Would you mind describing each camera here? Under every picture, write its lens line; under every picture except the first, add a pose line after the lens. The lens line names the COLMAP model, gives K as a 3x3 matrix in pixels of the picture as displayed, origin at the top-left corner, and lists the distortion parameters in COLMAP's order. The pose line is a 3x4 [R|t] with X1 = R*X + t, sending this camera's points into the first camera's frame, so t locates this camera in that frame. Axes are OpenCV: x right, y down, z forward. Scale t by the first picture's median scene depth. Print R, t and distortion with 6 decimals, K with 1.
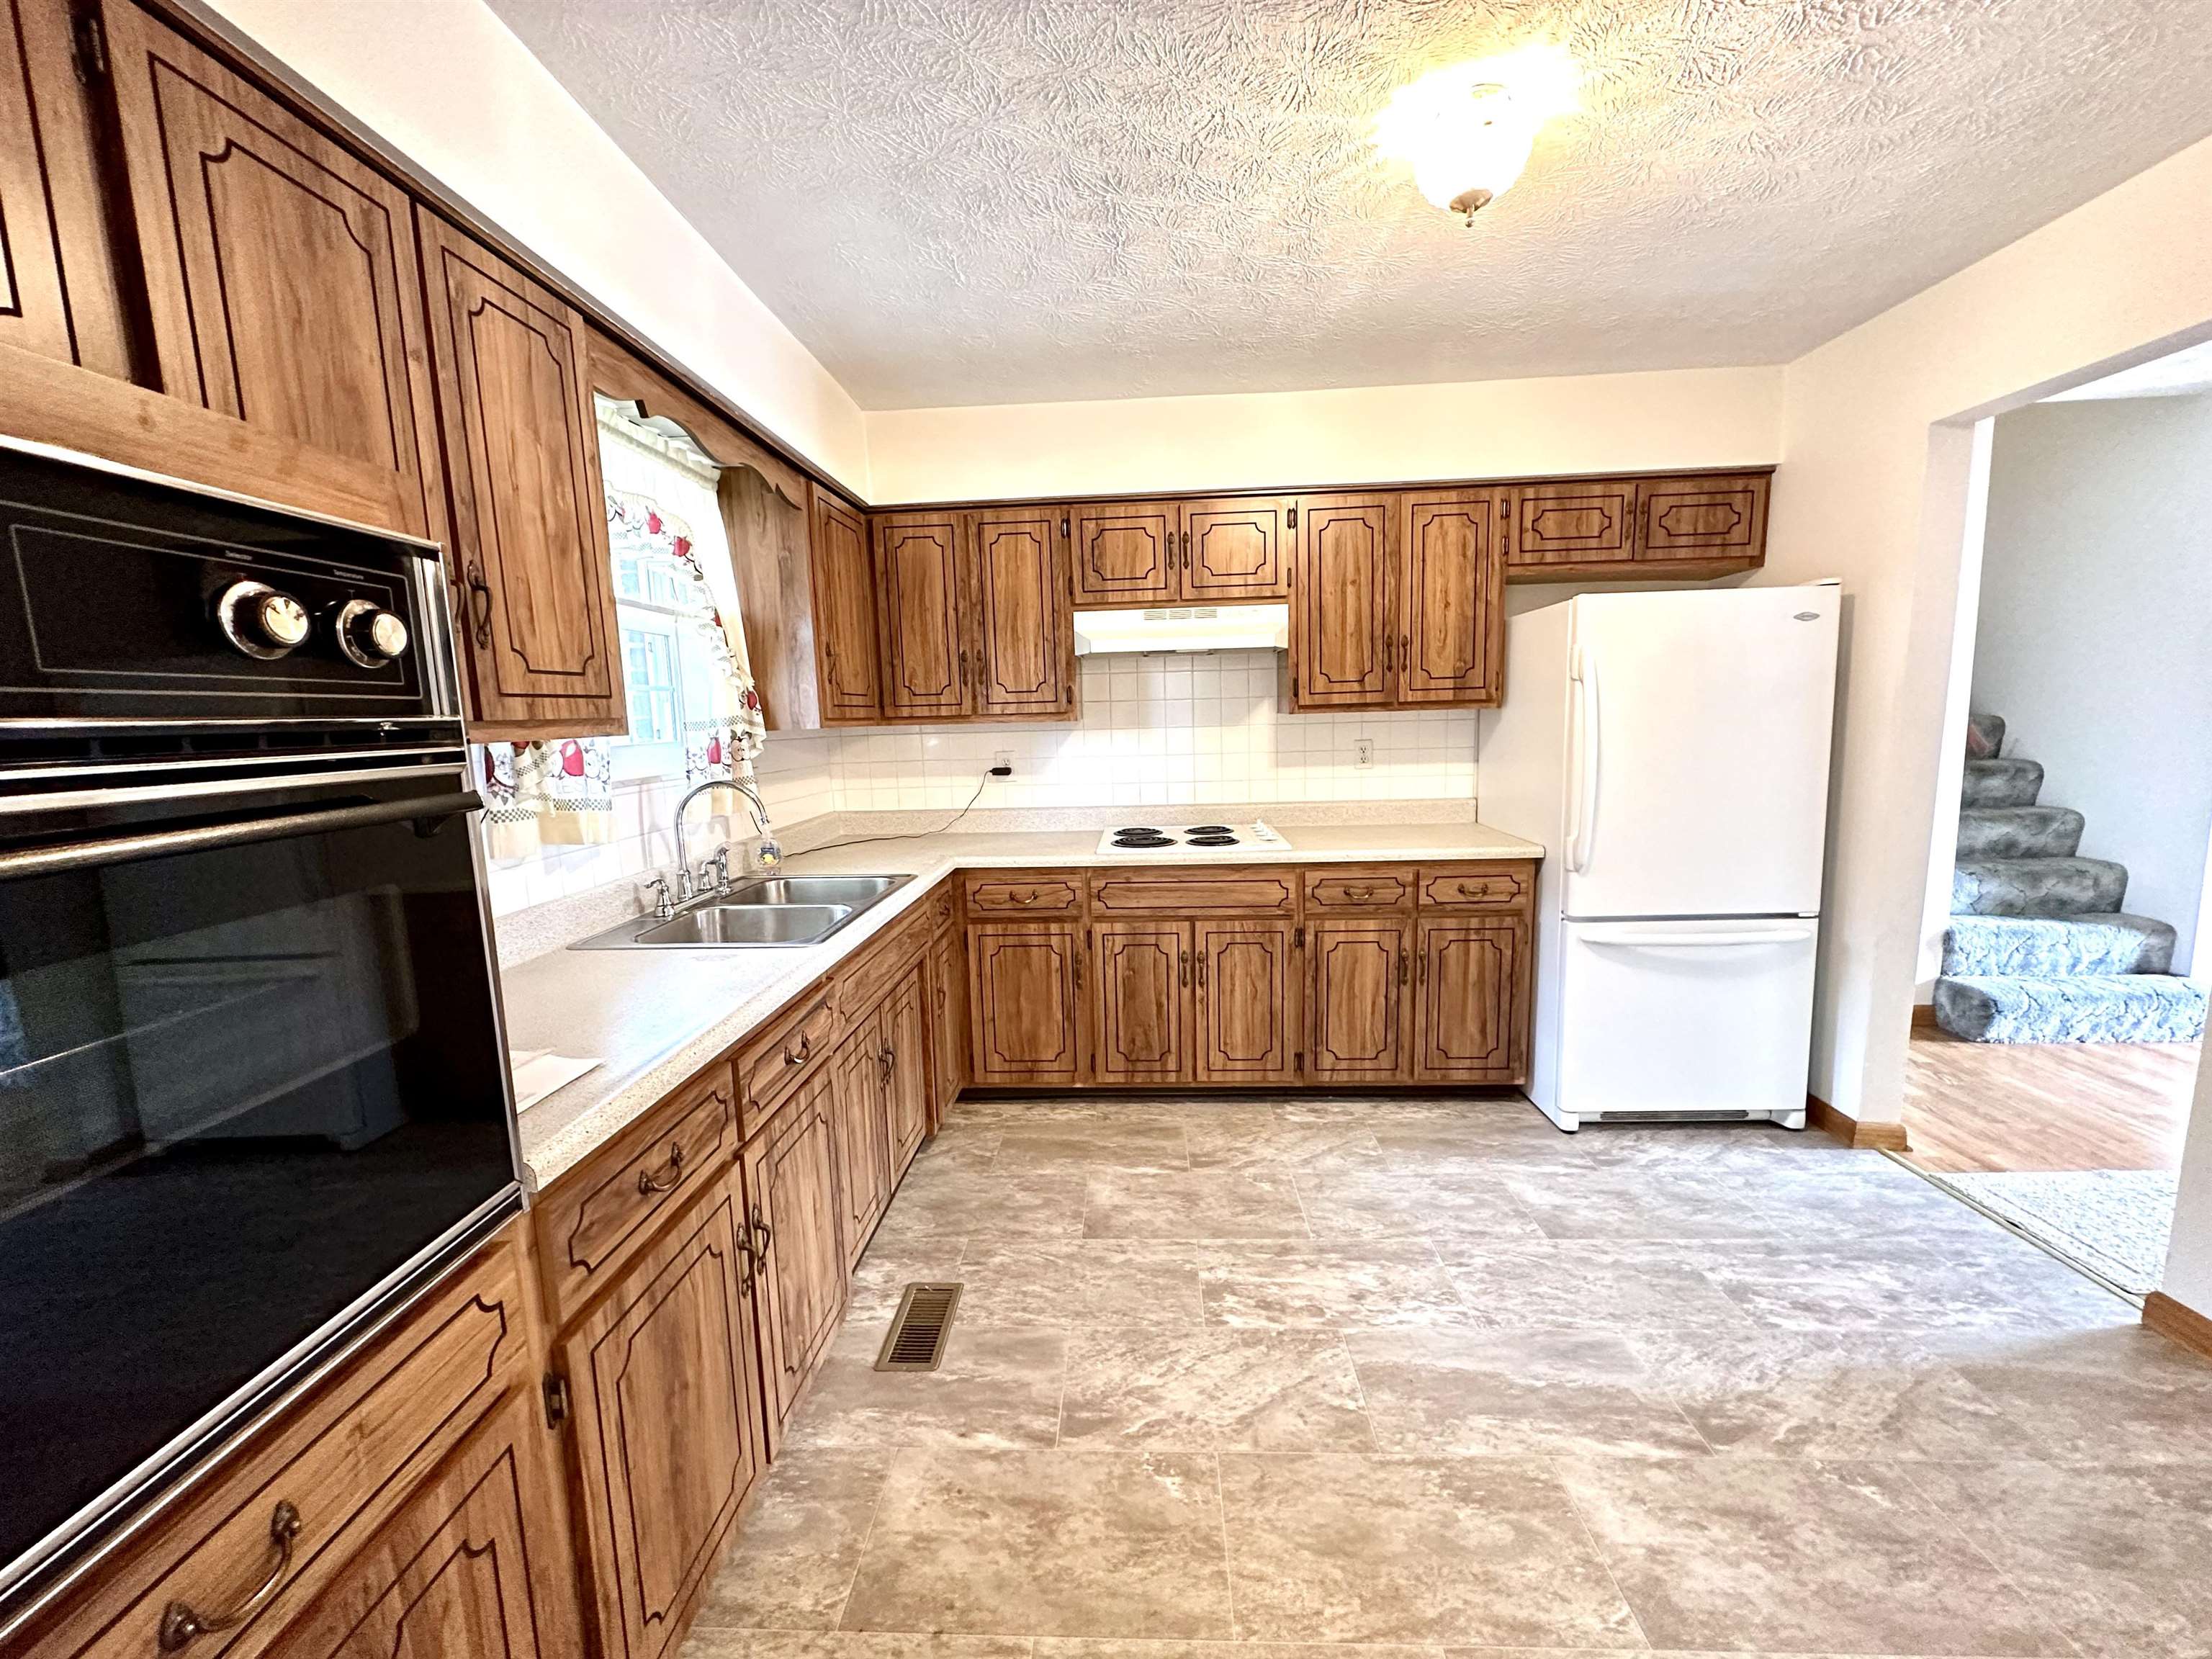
lens RADIAL K [[877.9, 0, 1105.3], [0, 877.9, 829.7], [0, 0, 1]] dist [-0.001860, 0.000250]
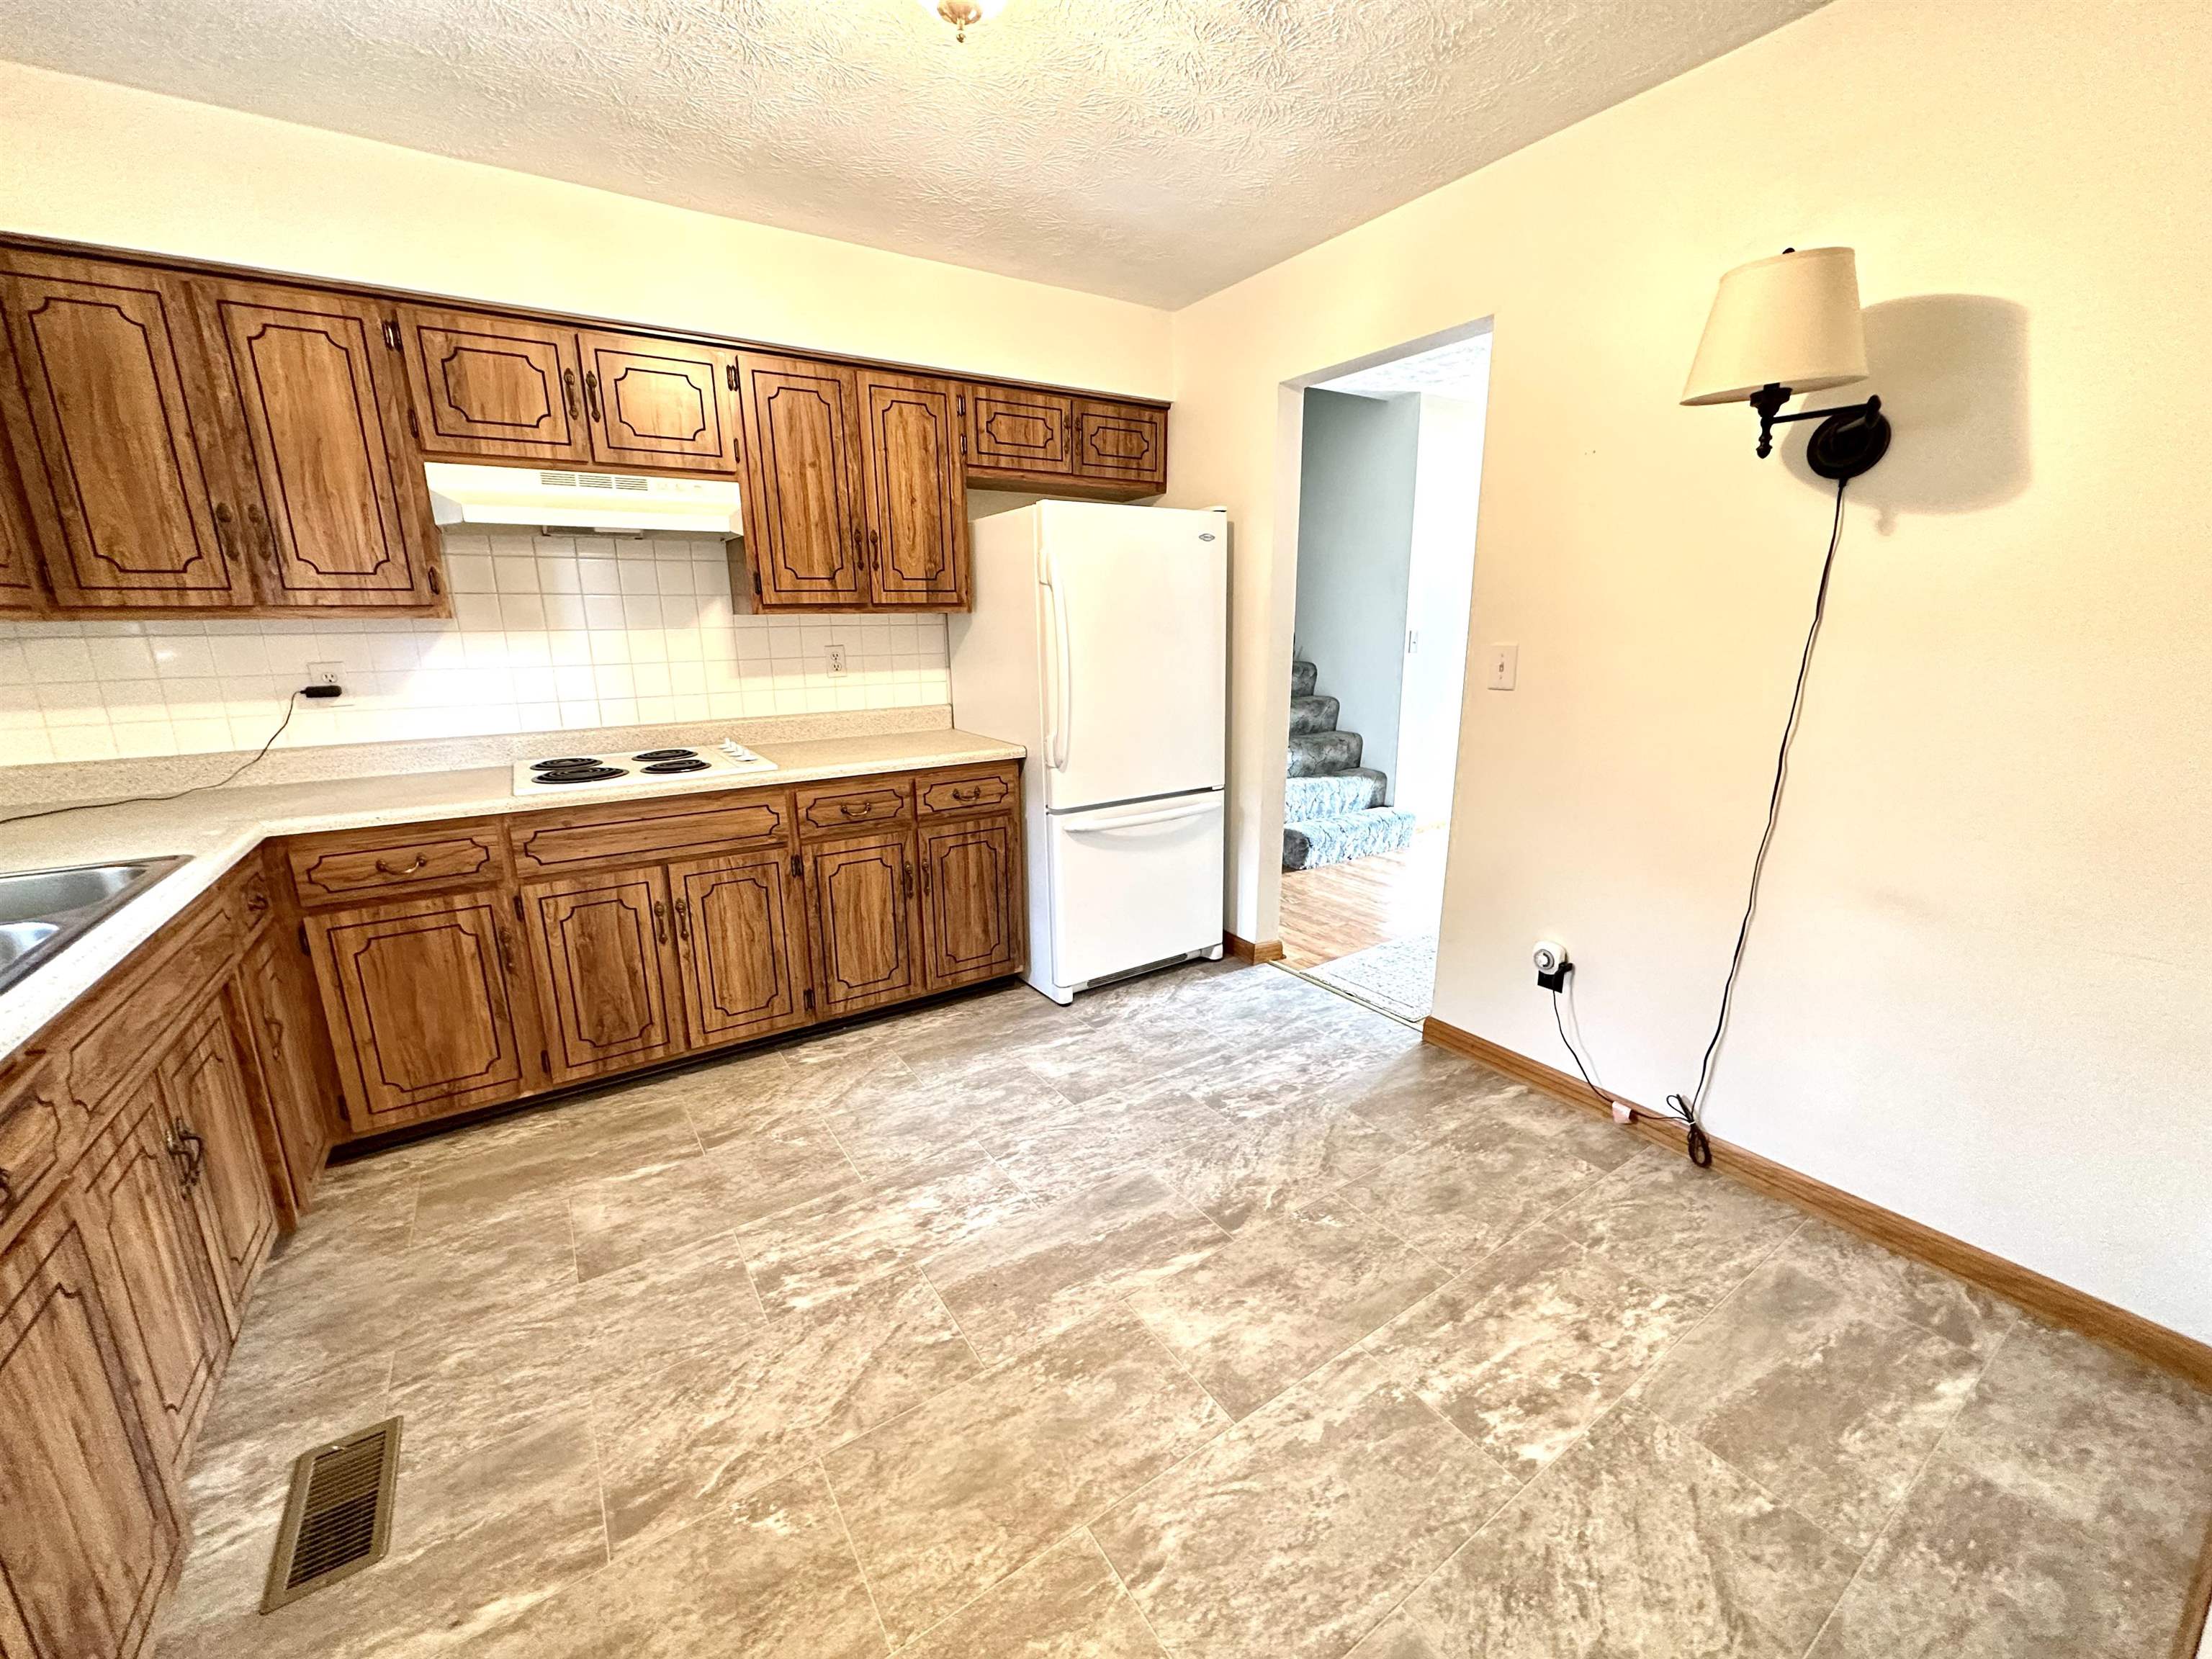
lens RADIAL K [[877.9, 0, 1105.3], [0, 877.9, 829.7], [0, 0, 1]] dist [-0.001860, 0.000250]
pose [[0.806879, -0.120639, 0.578267, -0.039942], [0.066592, 0.991260, 0.113879, 0.004378], [-0.586951, -0.053378, 0.807861, 0.087075]]
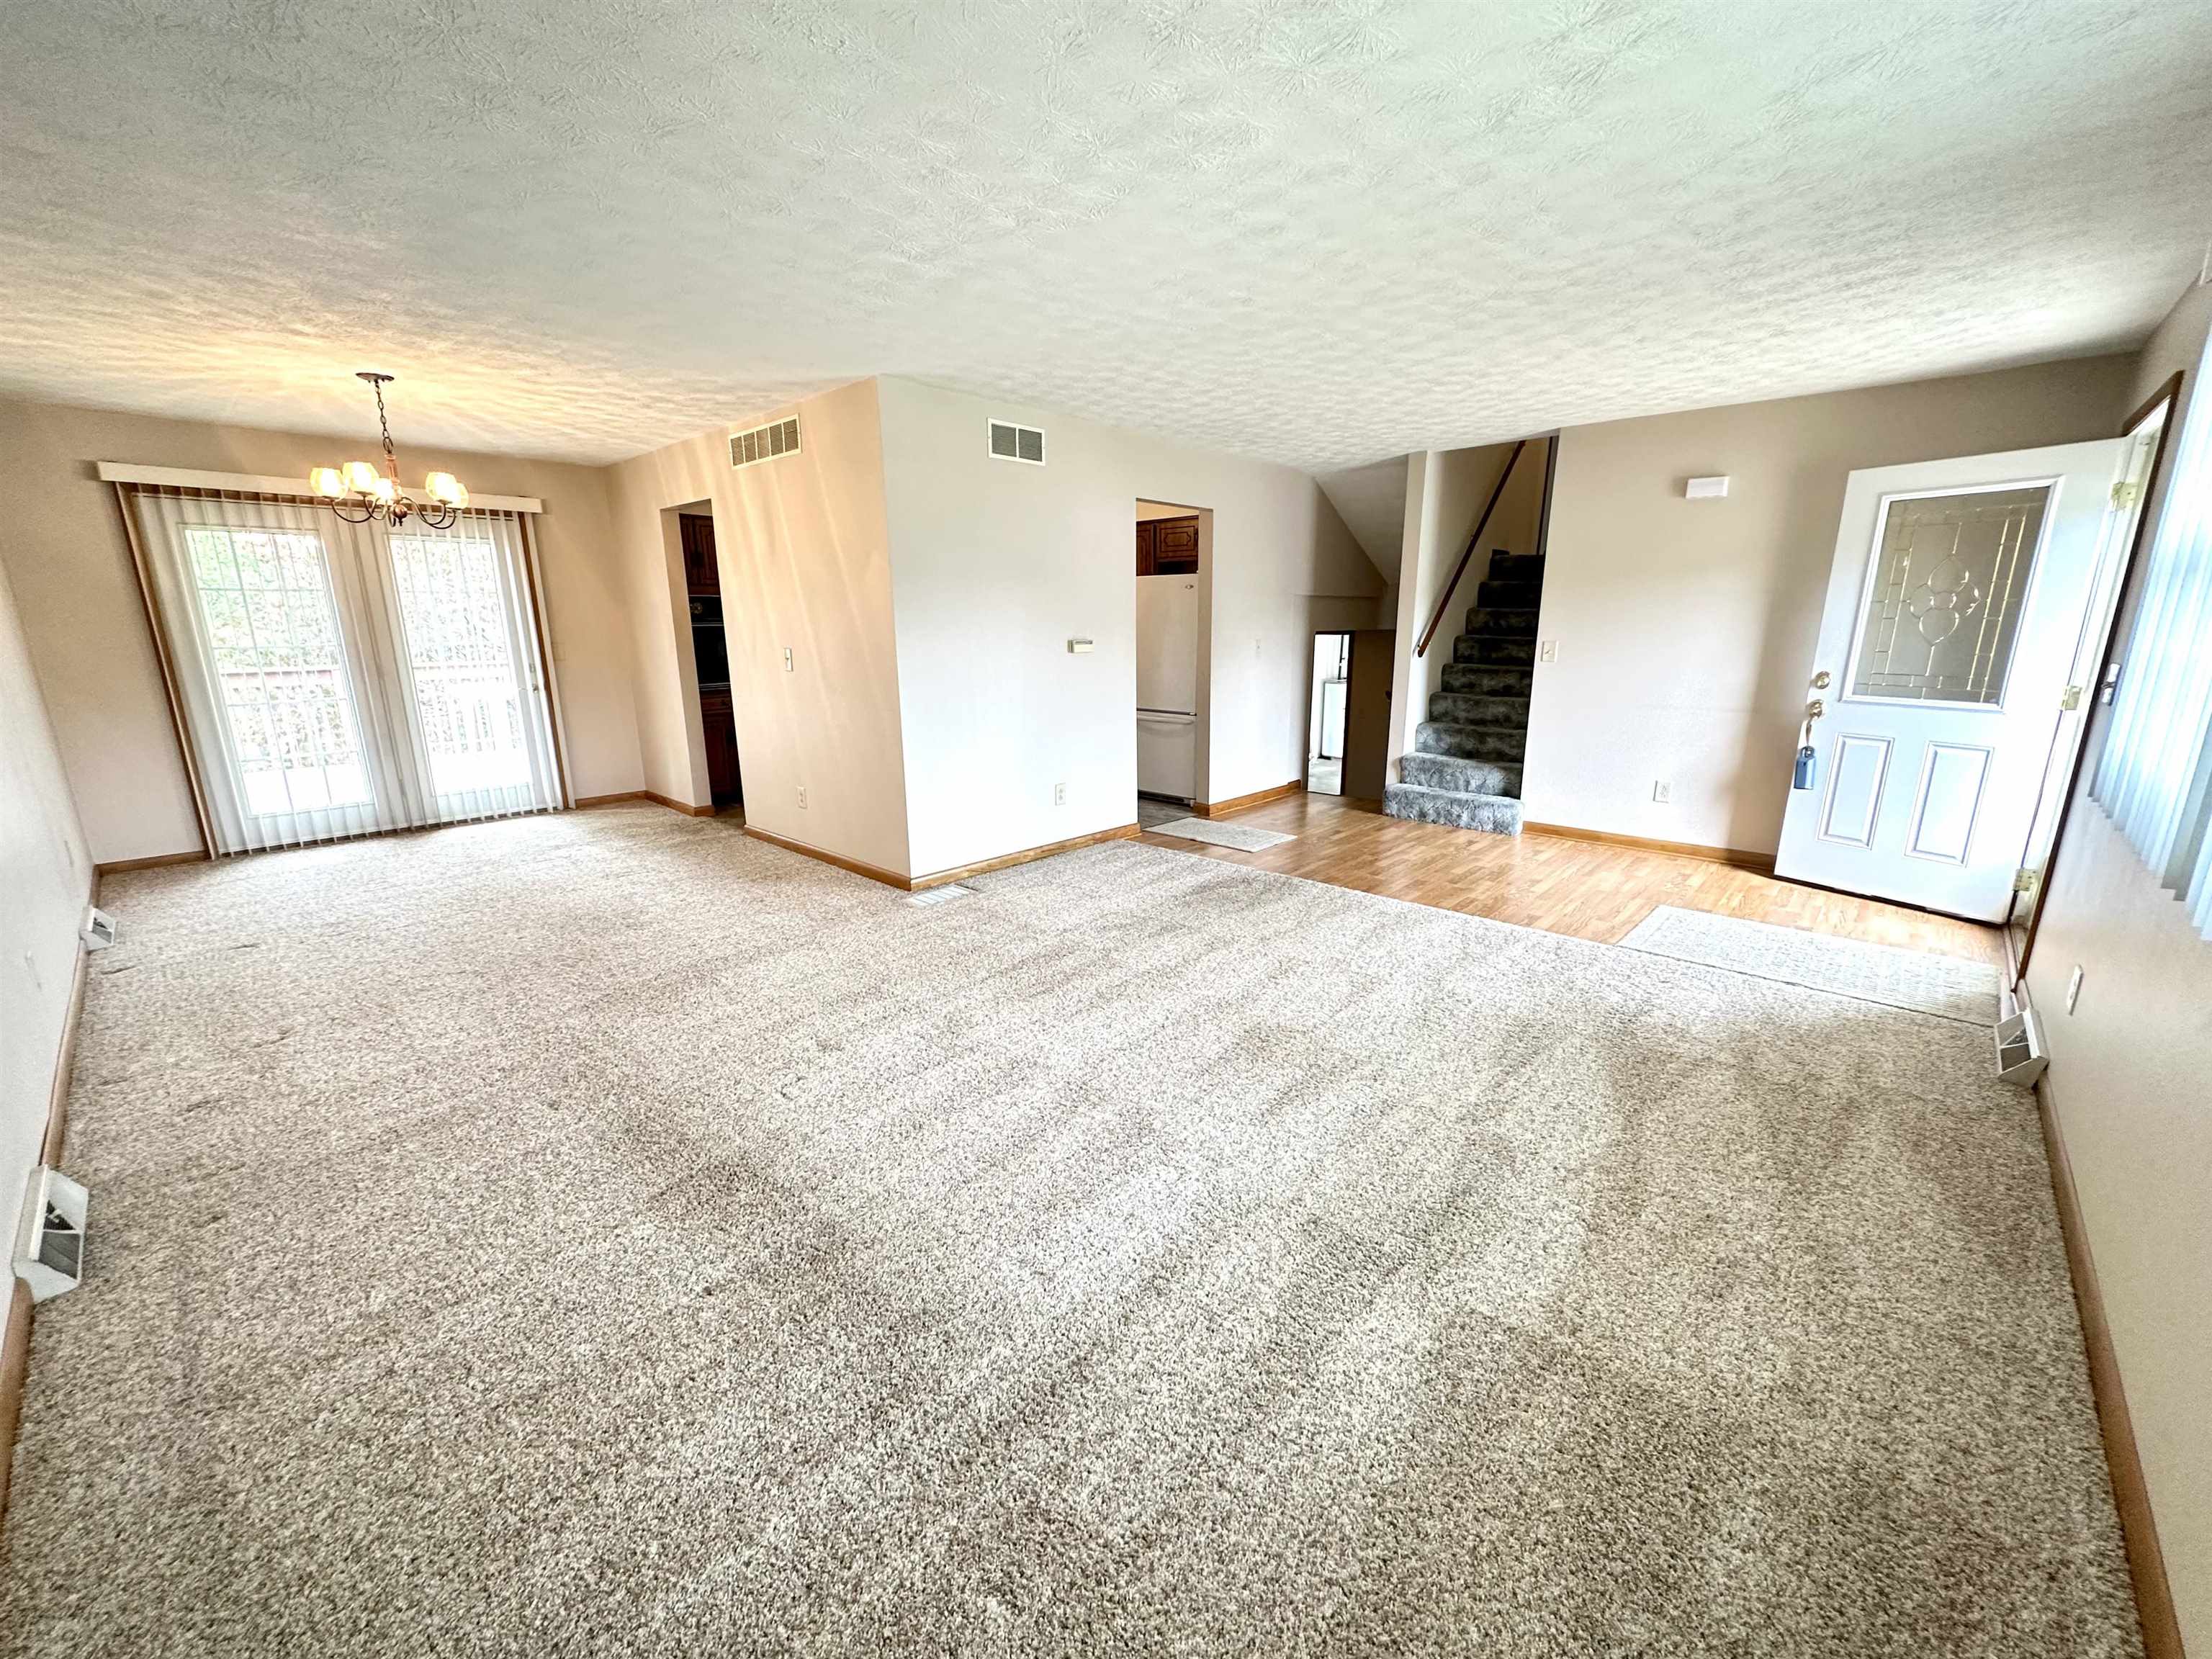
lens RADIAL K [[877.9, 0, 1105.3], [0, 877.9, 829.7], [0, 0, 1]] dist [-0.001860, 0.000250]
pose [[0.767869, 0.175151, -0.616197, 1.953858], [-0.101687, 0.983027, 0.152704, 0.058539], [0.632484, -0.054597, 0.772647, -0.919678]]
